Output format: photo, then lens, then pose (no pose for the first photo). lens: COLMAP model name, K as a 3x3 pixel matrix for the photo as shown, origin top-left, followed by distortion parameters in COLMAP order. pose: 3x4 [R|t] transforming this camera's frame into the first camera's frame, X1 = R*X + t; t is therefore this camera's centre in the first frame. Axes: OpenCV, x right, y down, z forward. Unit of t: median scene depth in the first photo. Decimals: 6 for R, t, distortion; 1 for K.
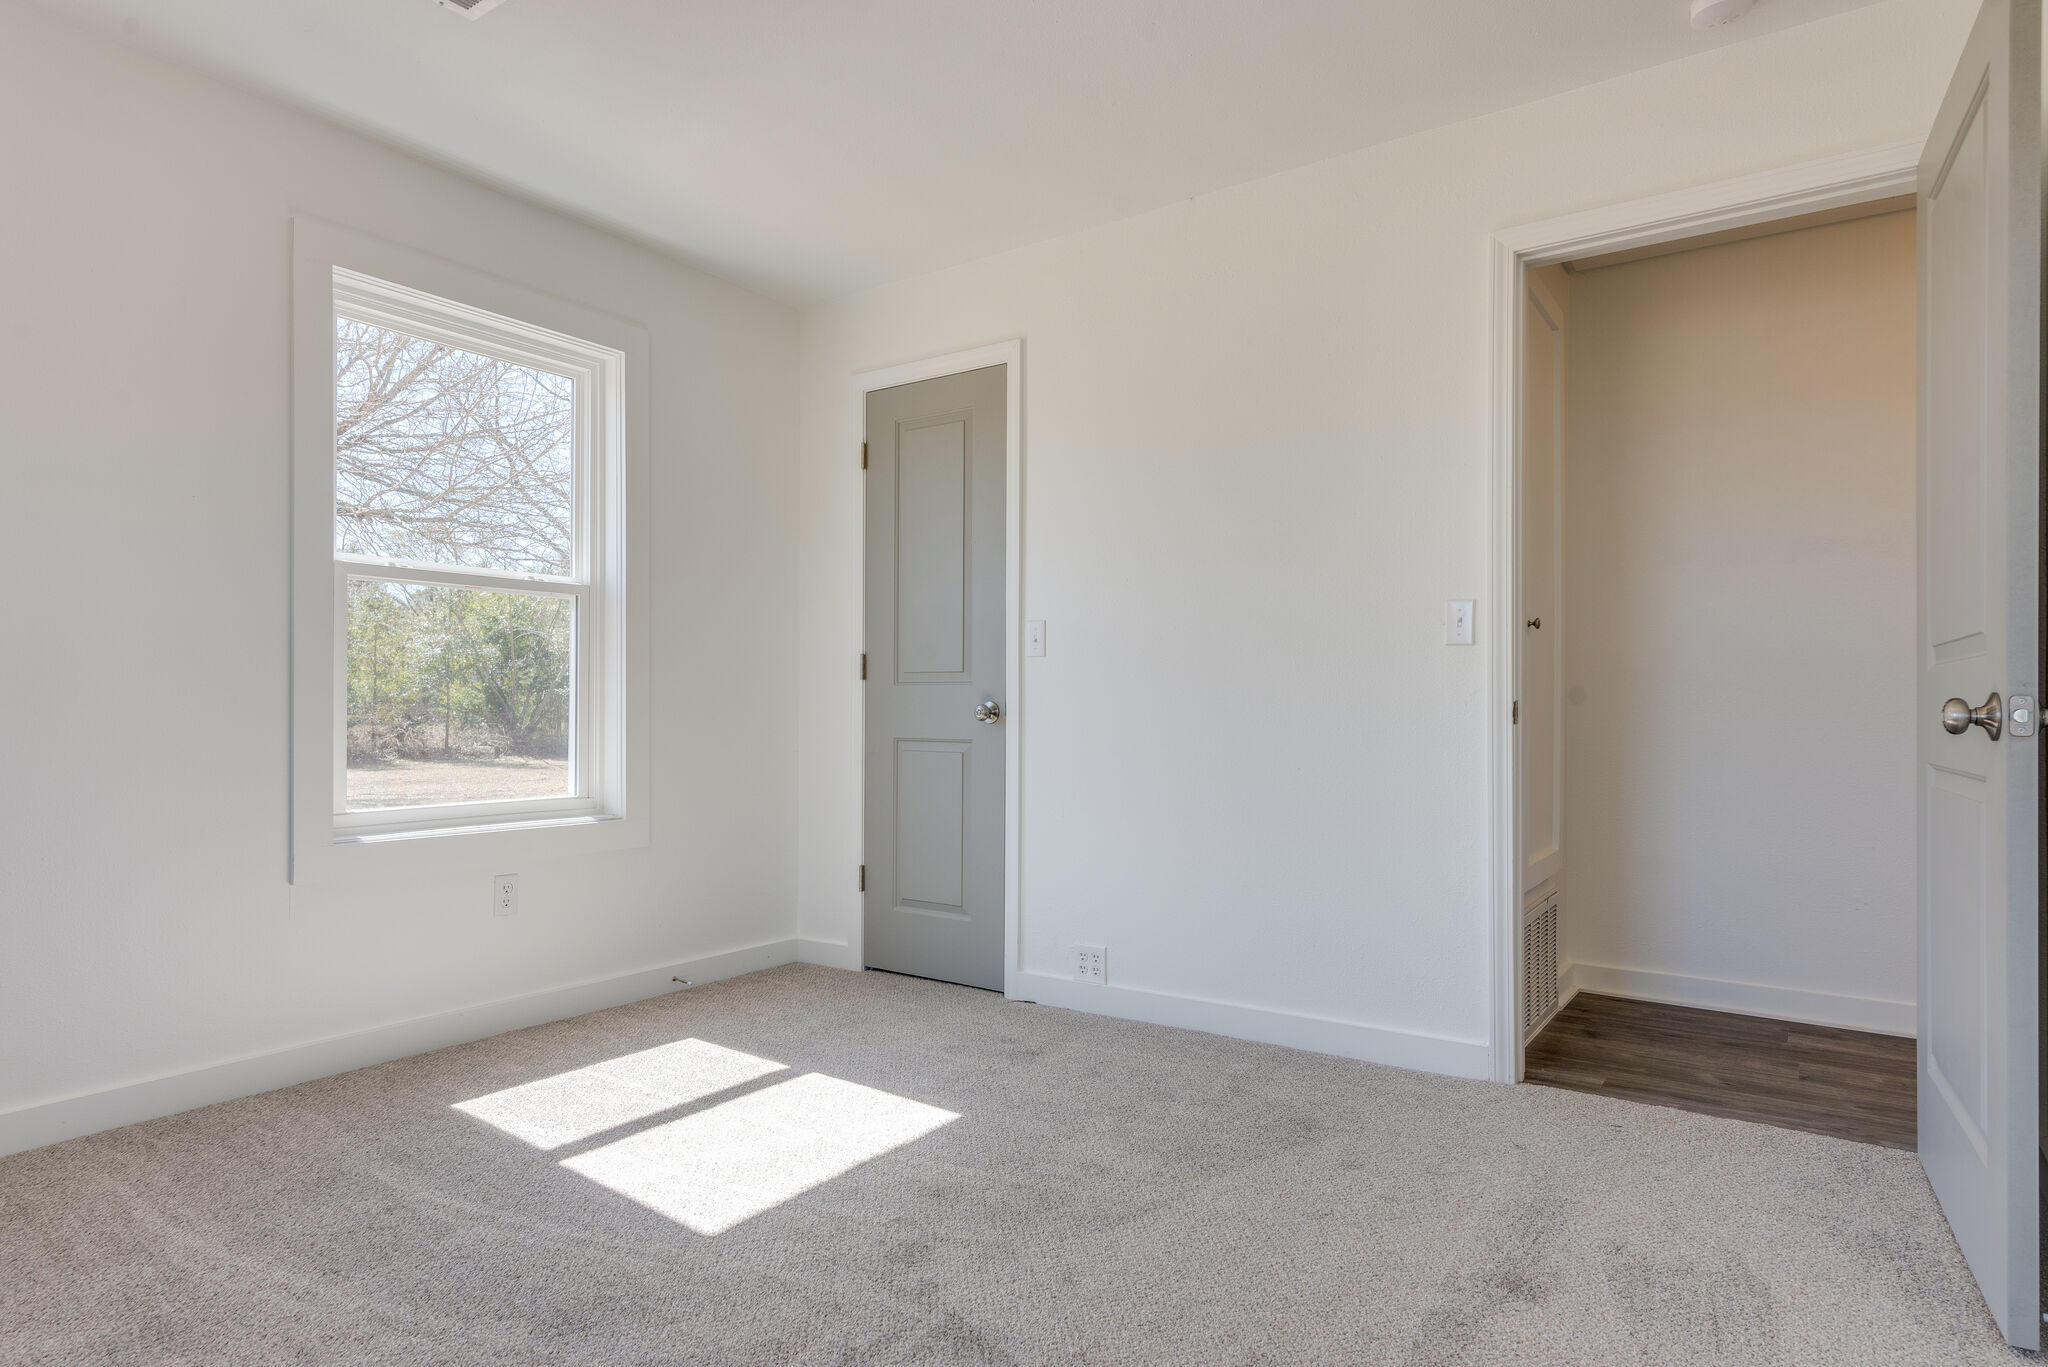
lens RADIAL K [[1145.1, 0, 1008.1], [0, 1145.1, 706.2], [0, 0, 1]] dist [0.001066, 0.000137]
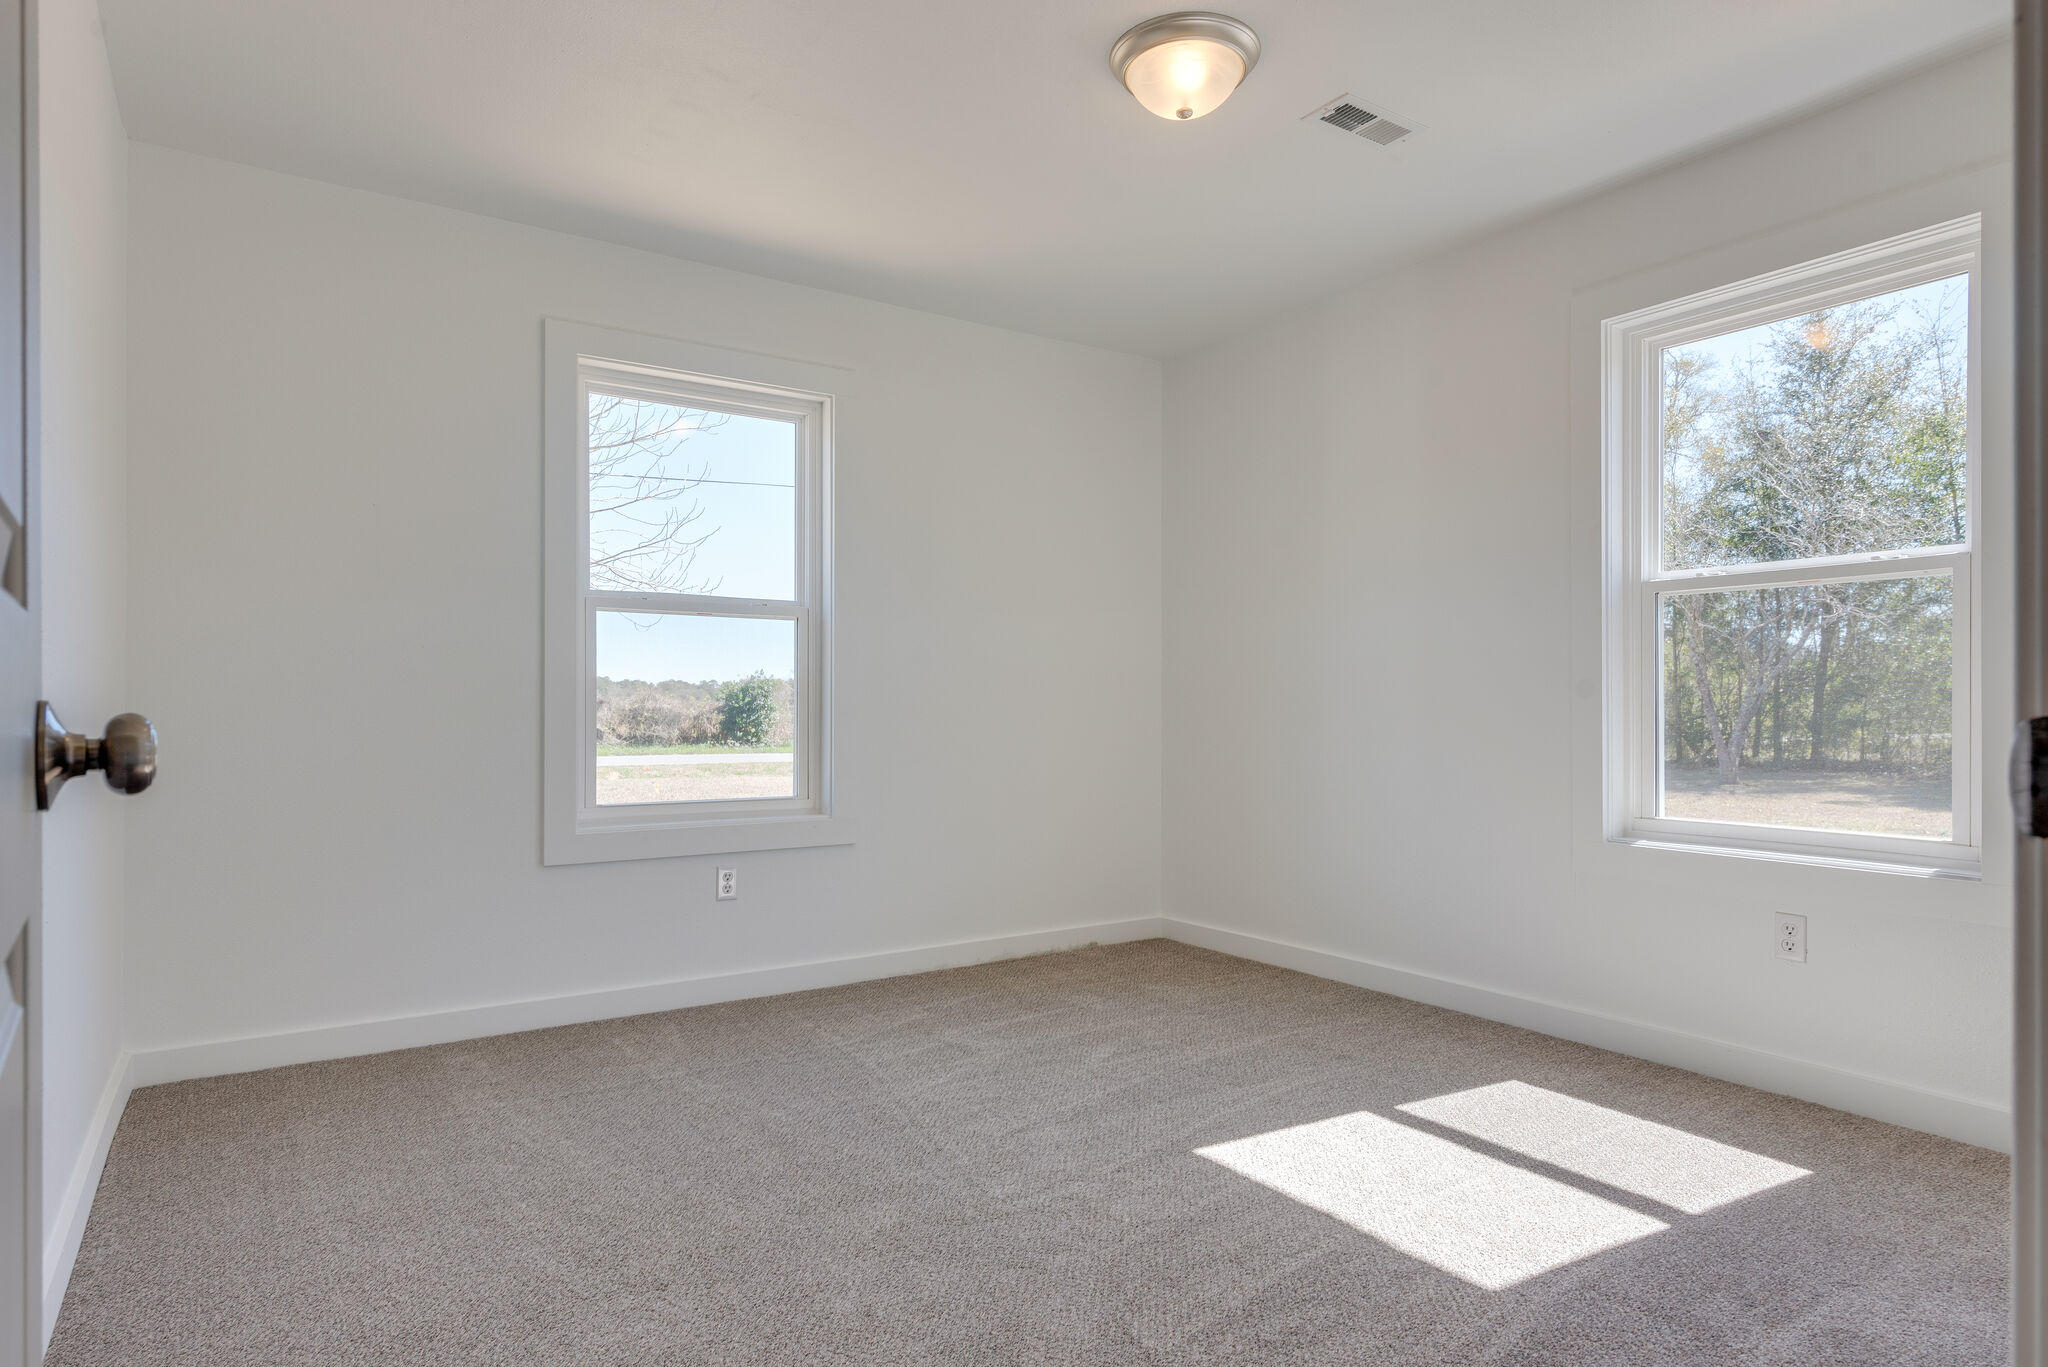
lens RADIAL K [[1145.1, 0, 1008.1], [0, 1145.1, 706.2], [0, 0, 1]] dist [0.001066, 0.000137]
pose [[-0.365385, -0.002263, -0.930854, 0.733620], [-0.000734, 0.999997, -0.002143, -0.008627], [0.930856, -0.000099, -0.365386, 0.970000]]
